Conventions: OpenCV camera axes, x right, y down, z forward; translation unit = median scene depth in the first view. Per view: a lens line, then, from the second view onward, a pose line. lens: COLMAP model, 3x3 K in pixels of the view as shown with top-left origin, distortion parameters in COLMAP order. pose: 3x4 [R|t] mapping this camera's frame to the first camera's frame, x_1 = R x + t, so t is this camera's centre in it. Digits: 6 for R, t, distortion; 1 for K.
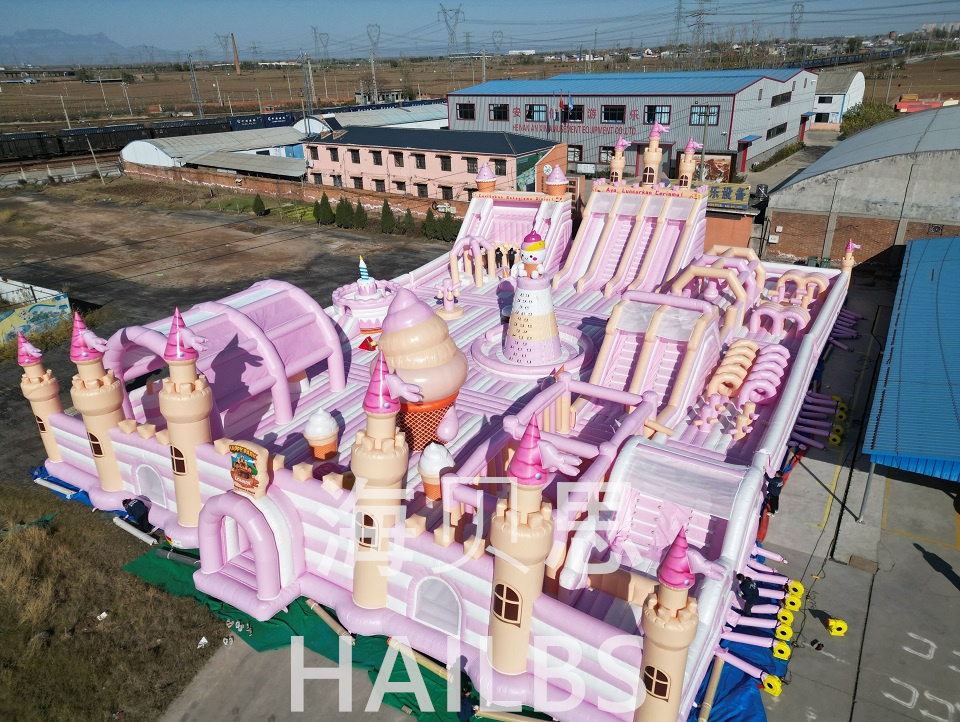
lens RADIAL K [[669.6, 0, 482.5], [0, 669.6, 358.4], [0, 0, 1]] dist [0.072332, -0.061021]
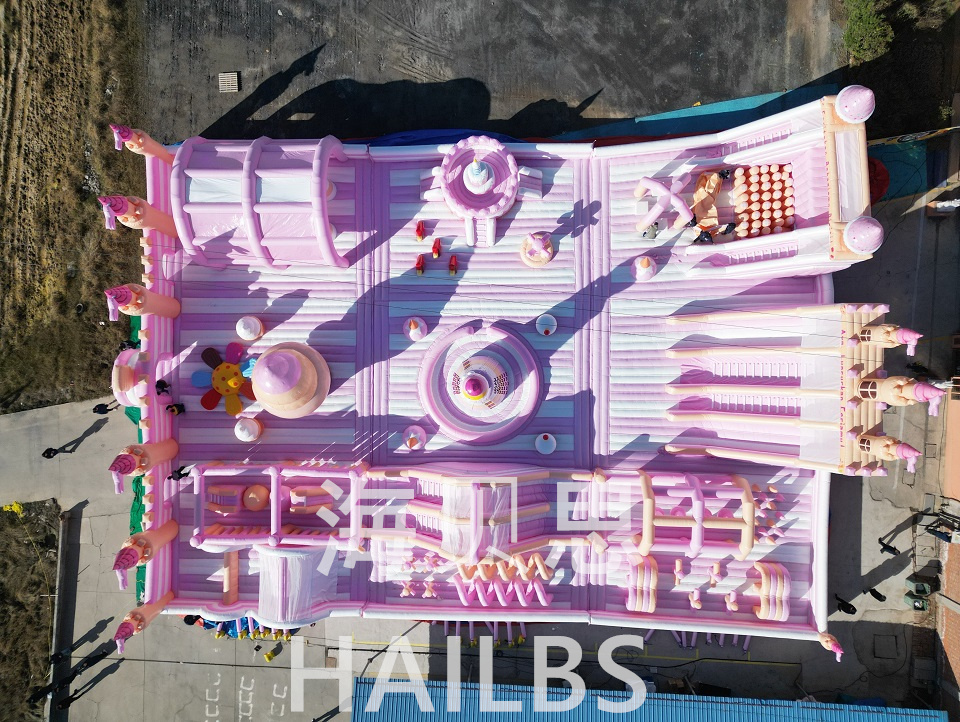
lens RADIAL K [[669.6, 0, 482.5], [0, 669.6, 358.4], [0, 0, 1]] dist [0.072332, -0.061021]
pose [[0.510050, 0.860129, -0.005196, 0.035667], [-0.313856, 0.191732, 0.929910, -0.700694], [0.800839, -0.472670, 0.367750, 0.450156]]
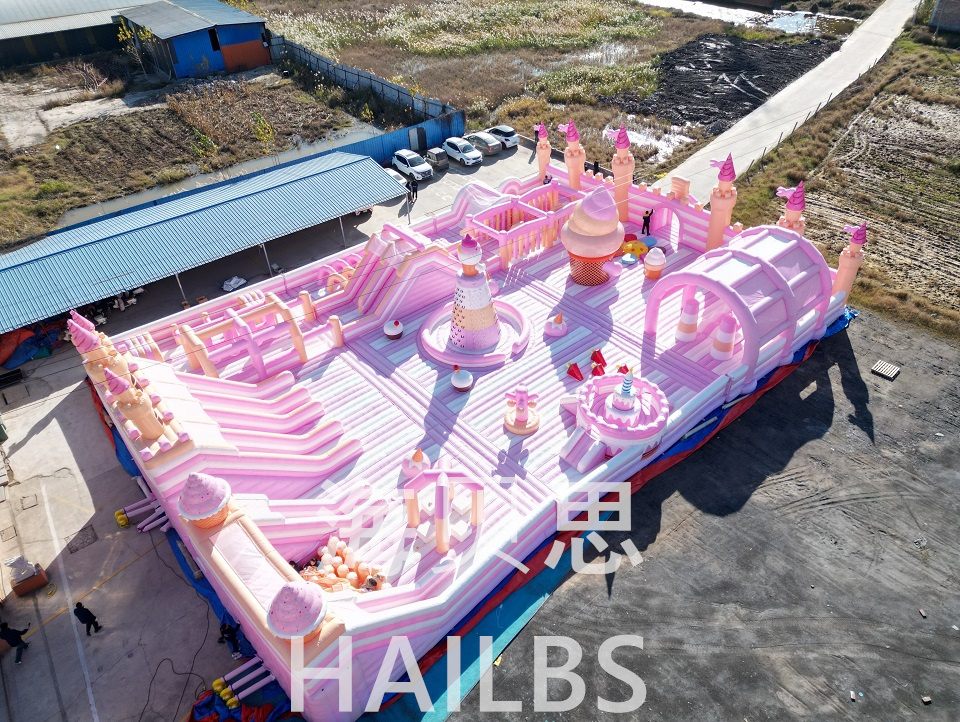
lens RADIAL K [[669.6, 0, 482.5], [0, 669.6, 358.4], [0, 0, 1]] dist [0.072332, -0.061021]
pose [[-0.944426, -0.148559, 0.293240, -0.189534], [0.191097, 0.477720, 0.857476, -0.666931], [-0.267473, 0.865860, -0.422782, 1.065221]]
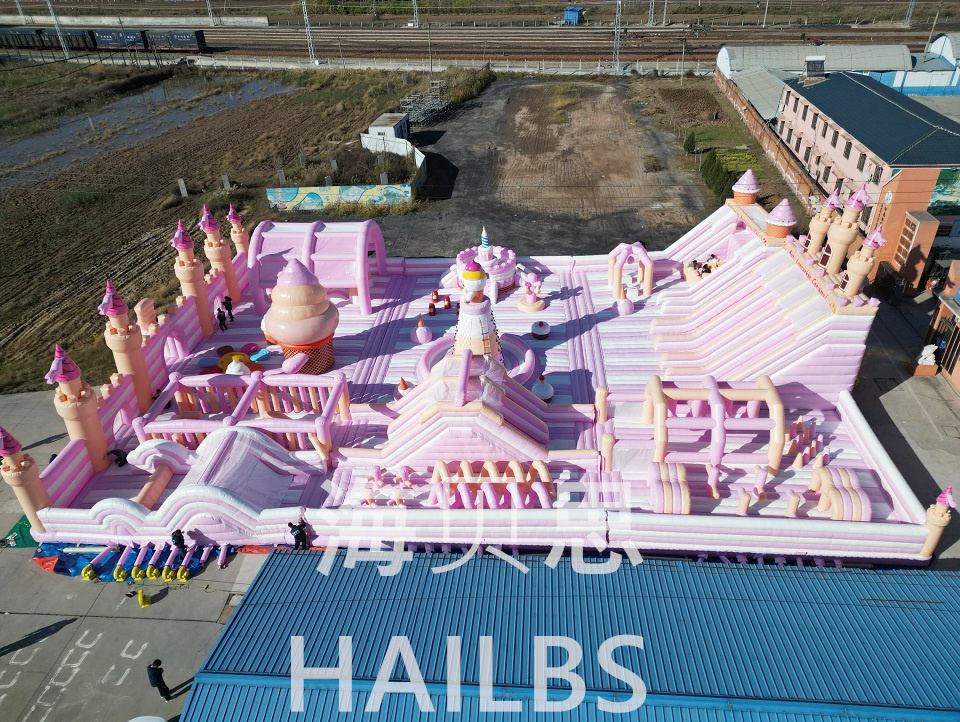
lens RADIAL K [[669.6, 0, 482.5], [0, 669.6, 358.4], [0, 0, 1]] dist [0.072332, -0.061021]
pose [[0.464436, 0.479027, -0.744871, 0.616221], [-0.333978, 0.873722, 0.353651, -0.282429], [0.820218, 0.084522, 0.565772, 0.283510]]
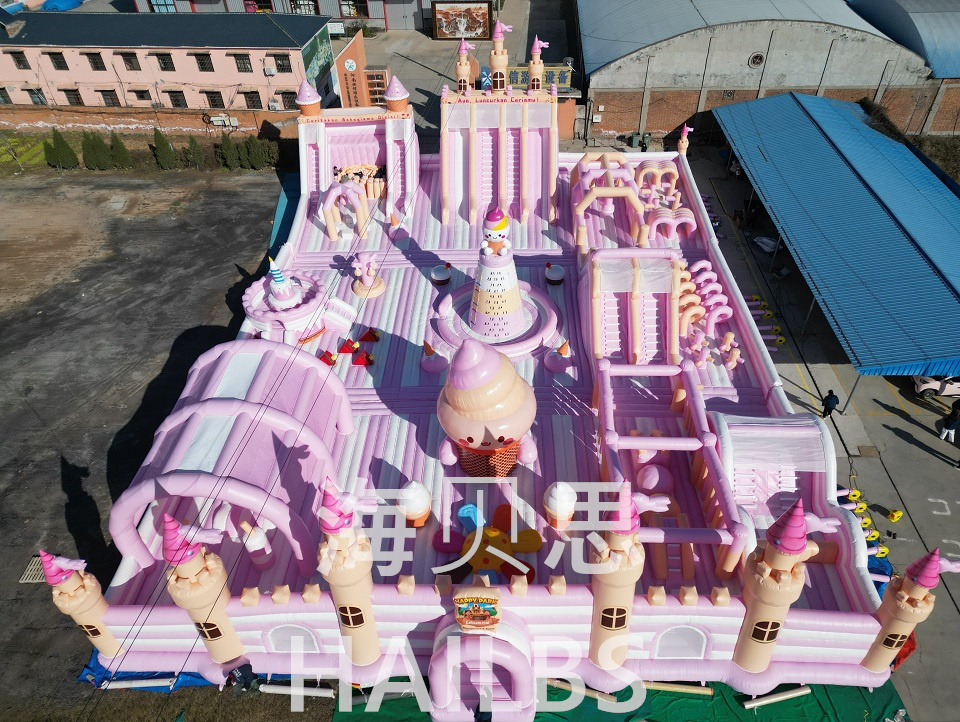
lens RADIAL K [[669.6, 0, 482.5], [0, 669.6, 358.4], [0, 0, 1]] dist [0.072332, -0.061021]
pose [[0.873595, -0.312078, 0.373415, -0.237500], [0.201721, 0.930502, 0.305736, -0.186940], [-0.442877, -0.191764, 0.875835, 0.084555]]
